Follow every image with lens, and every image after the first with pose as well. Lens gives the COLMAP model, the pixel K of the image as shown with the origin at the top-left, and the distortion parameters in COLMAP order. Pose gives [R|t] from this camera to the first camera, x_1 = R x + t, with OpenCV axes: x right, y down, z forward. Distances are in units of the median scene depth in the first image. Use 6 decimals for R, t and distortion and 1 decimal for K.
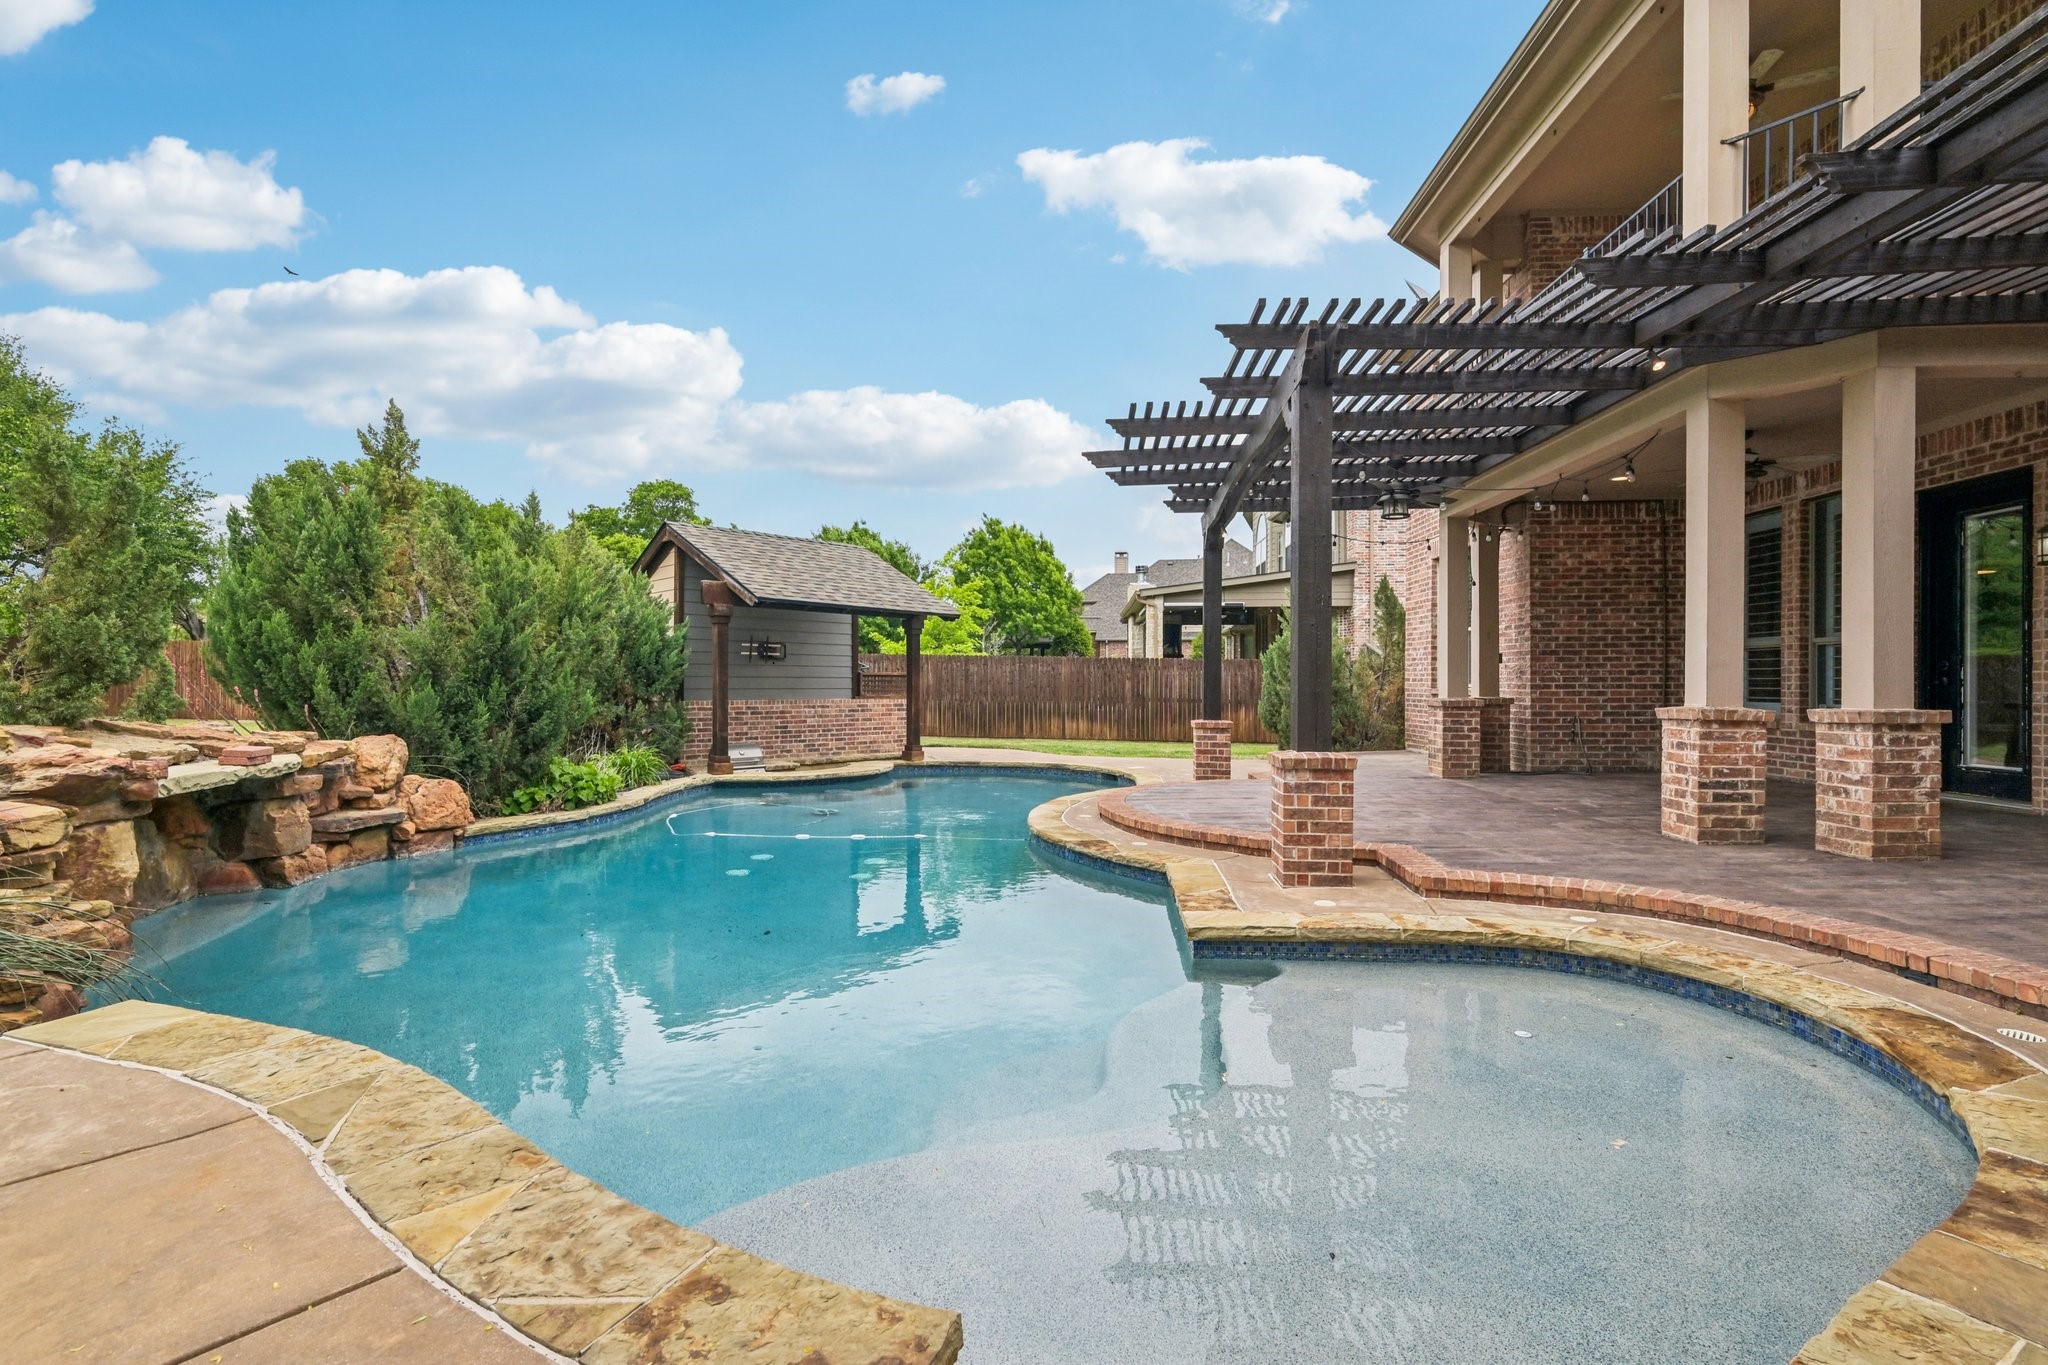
lens RADIAL K [[932.9, 0, 1024.0], [0, 932.9, 682.5], [0, 0, 1]] dist [0.003208, -0.000310]
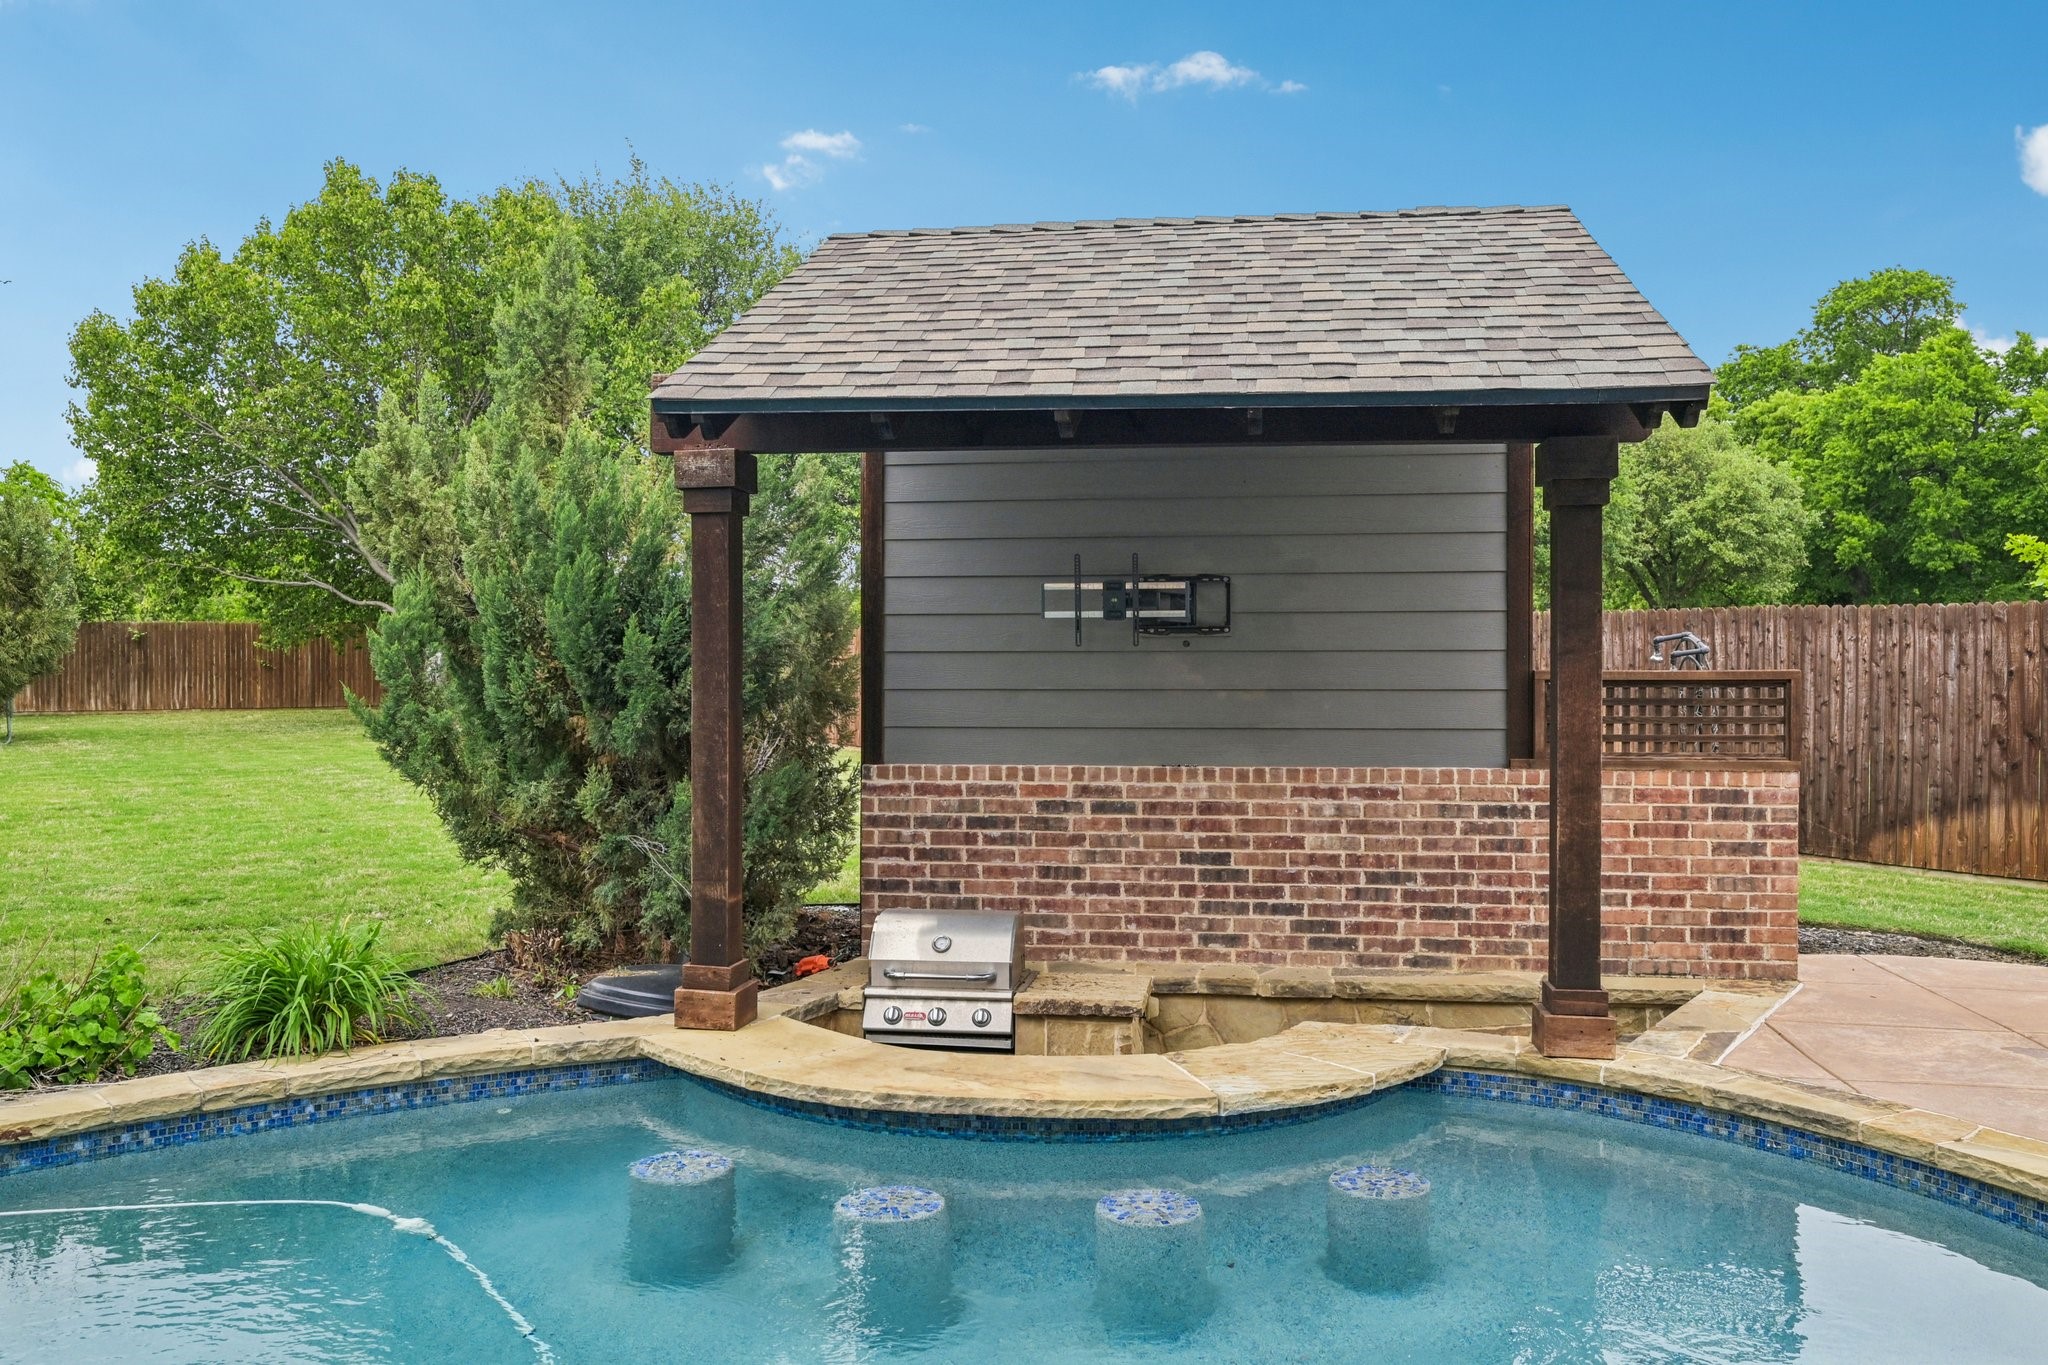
lens RADIAL K [[1617.7, 0, 1024.0], [0, 1617.7, 682.5], [0, 0, 1]] dist [-0.009420, -0.004747]
pose [[0.589237, -0.002603, -0.807956, 0.234173], [0.002439, 0.999996, -0.001442, -0.014336], [0.807957, -0.001121, 0.589241, 1.223989]]
